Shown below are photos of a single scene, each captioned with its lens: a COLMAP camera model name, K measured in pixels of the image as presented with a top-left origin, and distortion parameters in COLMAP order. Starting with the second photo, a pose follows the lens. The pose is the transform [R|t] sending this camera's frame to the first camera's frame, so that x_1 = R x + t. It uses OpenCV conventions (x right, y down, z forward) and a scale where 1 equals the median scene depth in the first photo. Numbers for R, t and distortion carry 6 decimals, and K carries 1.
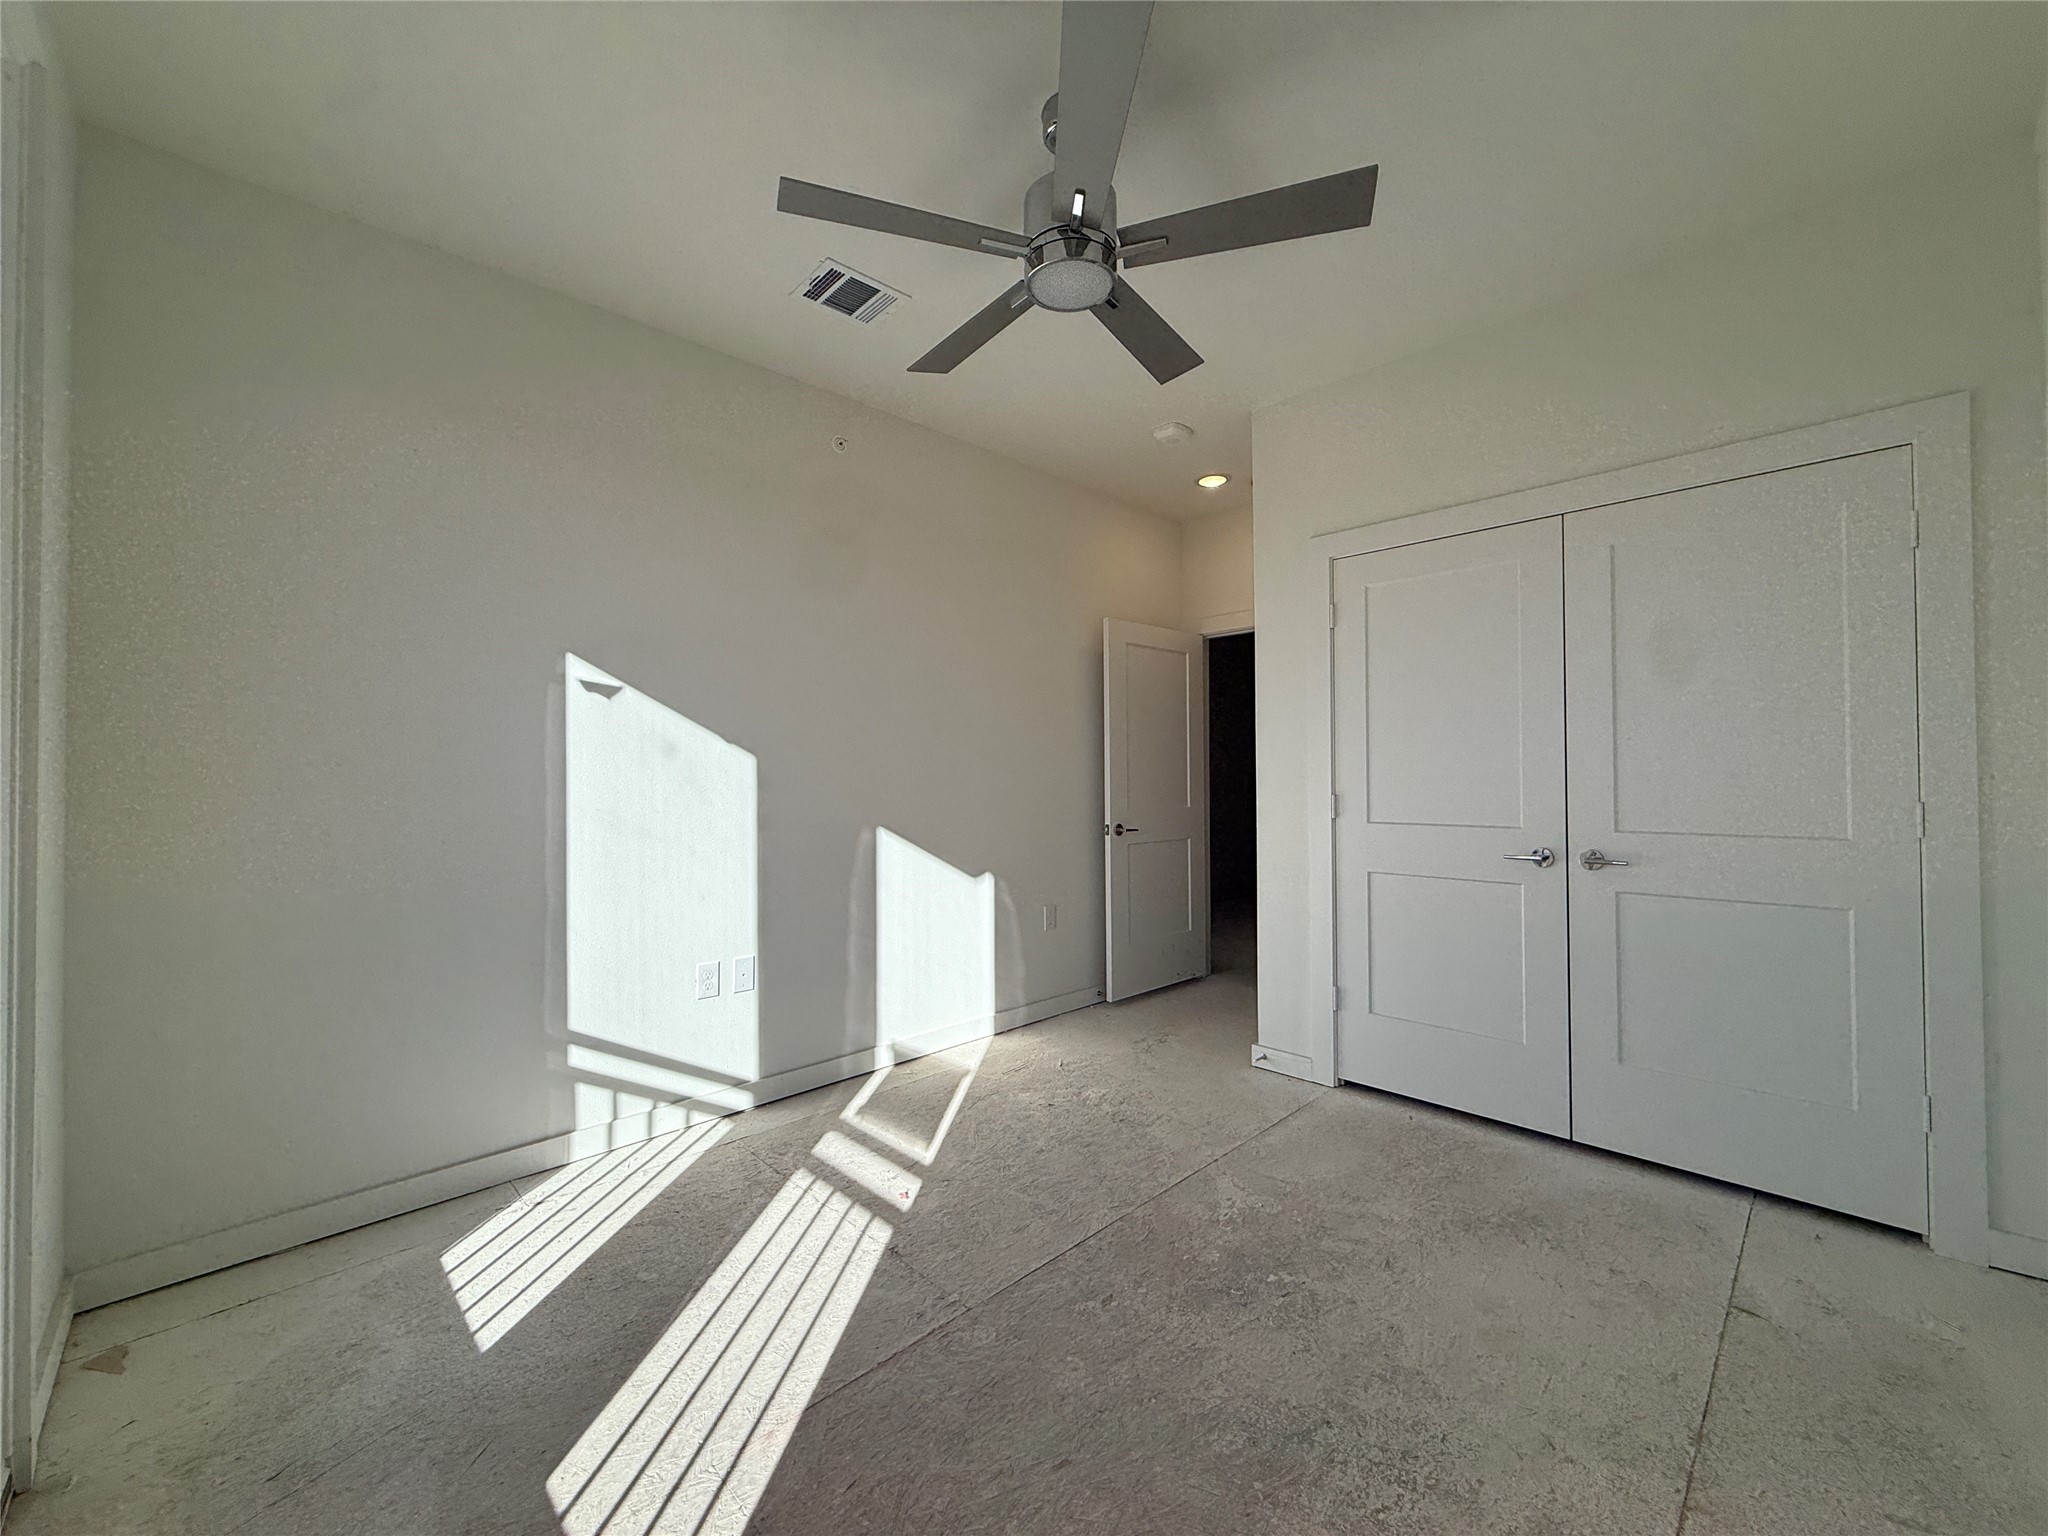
lens RADIAL K [[815.6, 0, 1014.9], [0, 815.6, 772.6], [0, 0, 1]] dist [-0.000990, -0.000444]
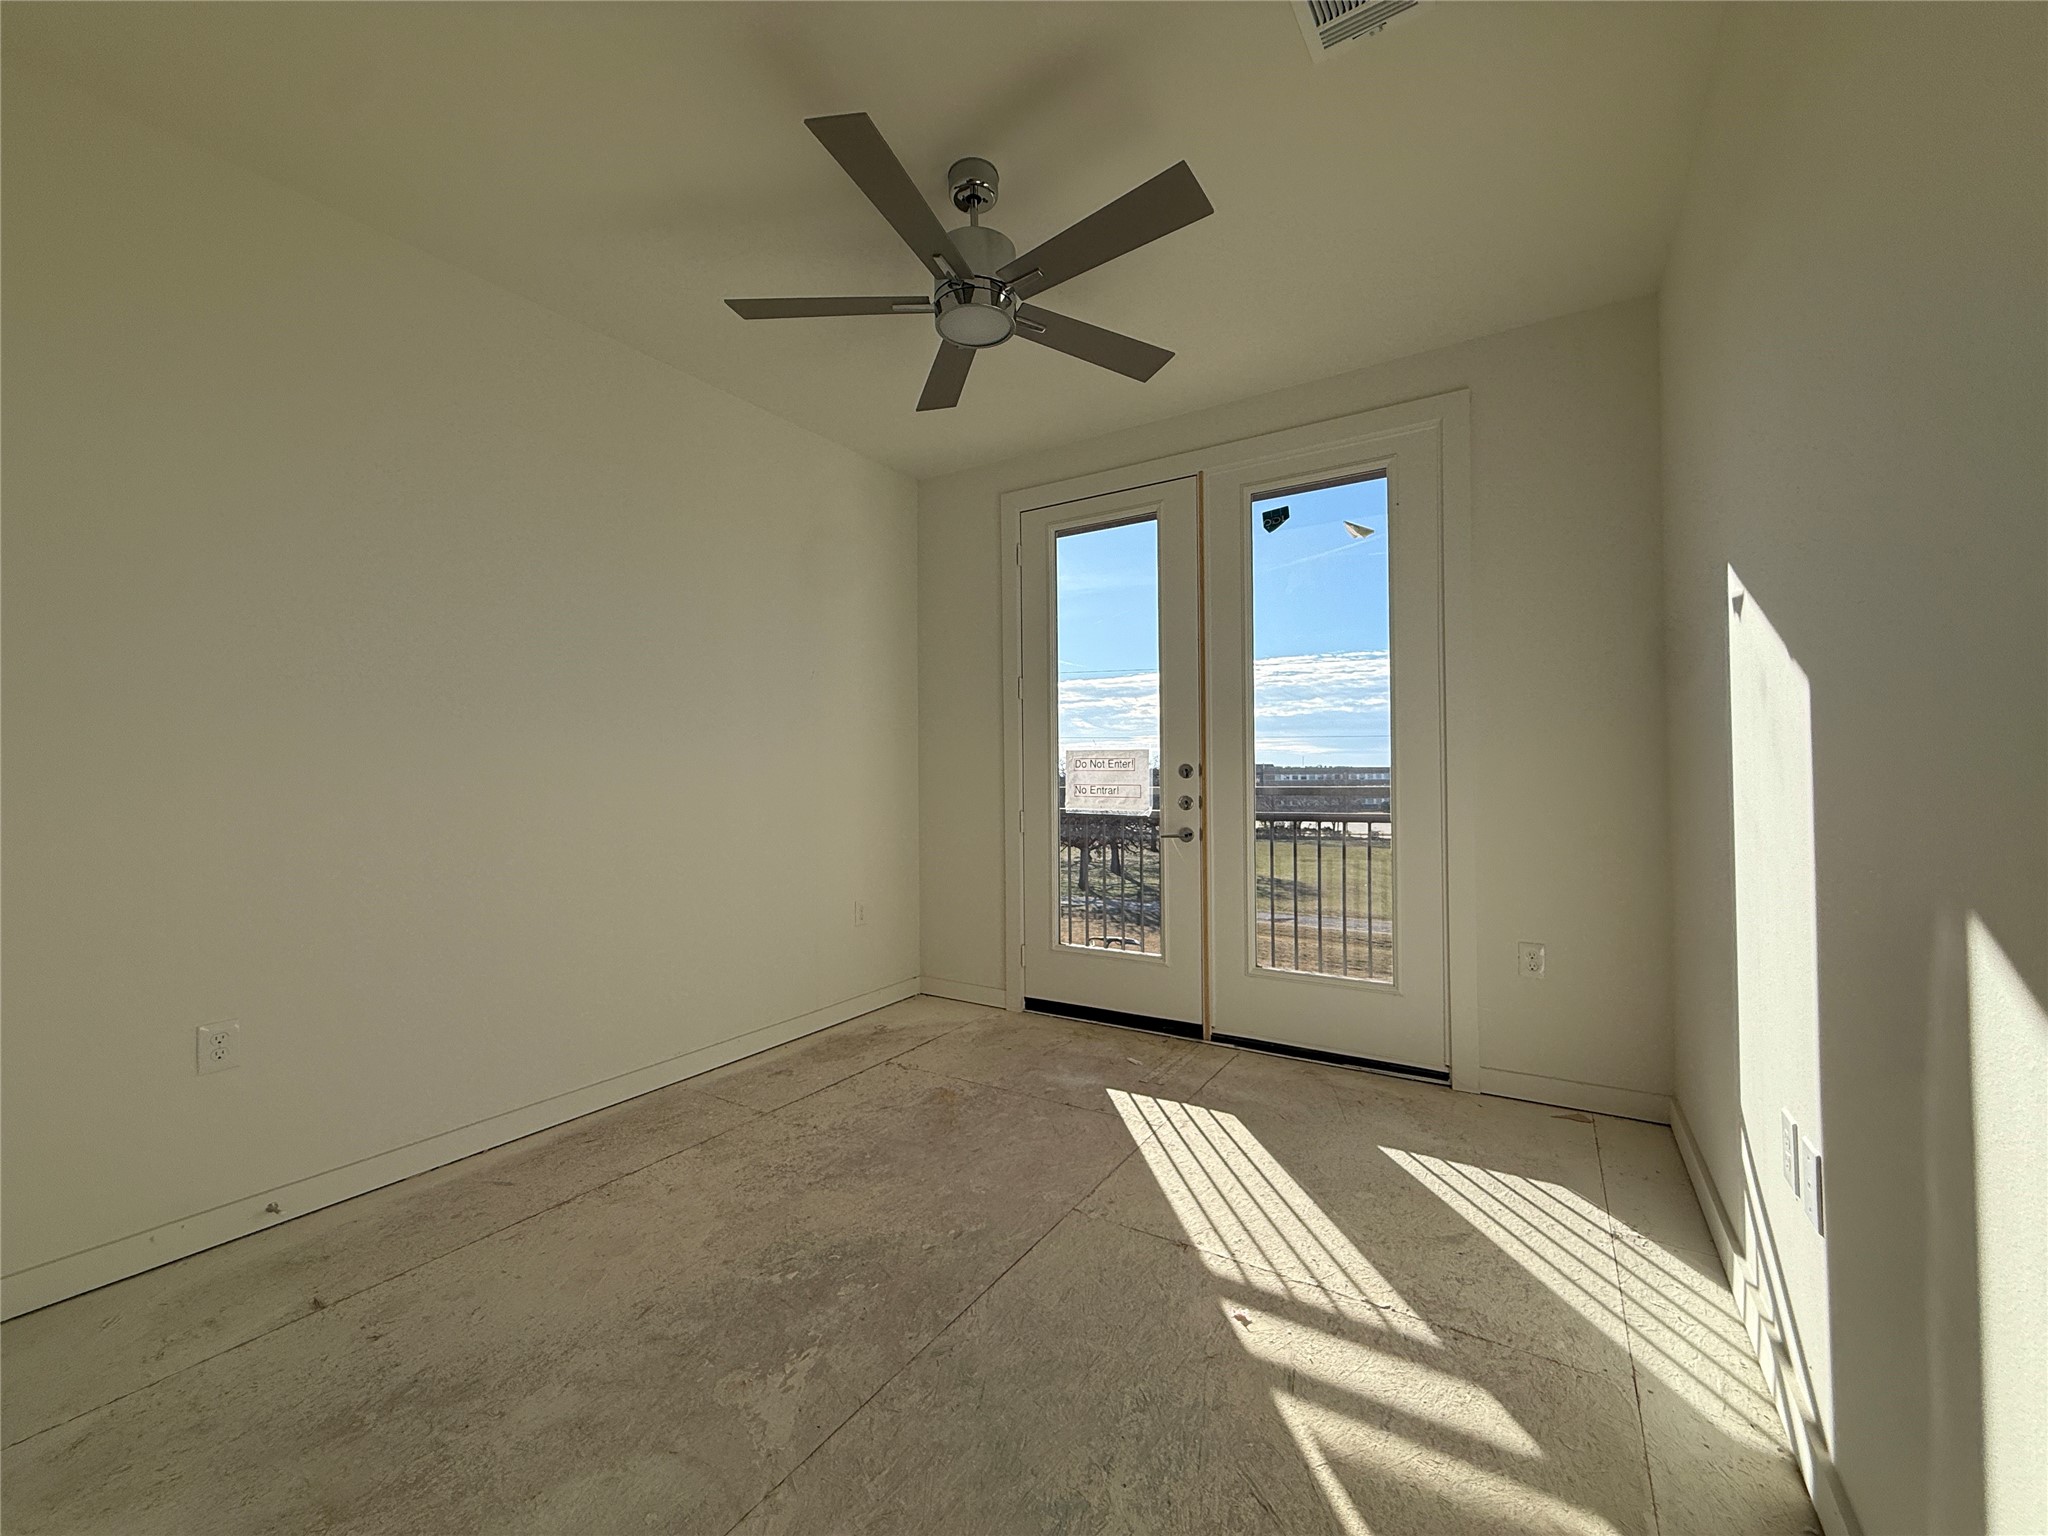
lens RADIAL K [[815.6, 0, 1025.5], [0, 815.6, 765.9], [0, 0, 1]] dist [-0.000990, -0.000444]
pose [[-0.971330, 0.008873, -0.237568, 0.236687], [0.014233, 0.999681, -0.020853, 0.036431], [0.237307, -0.023637, -0.971147, 1.764649]]
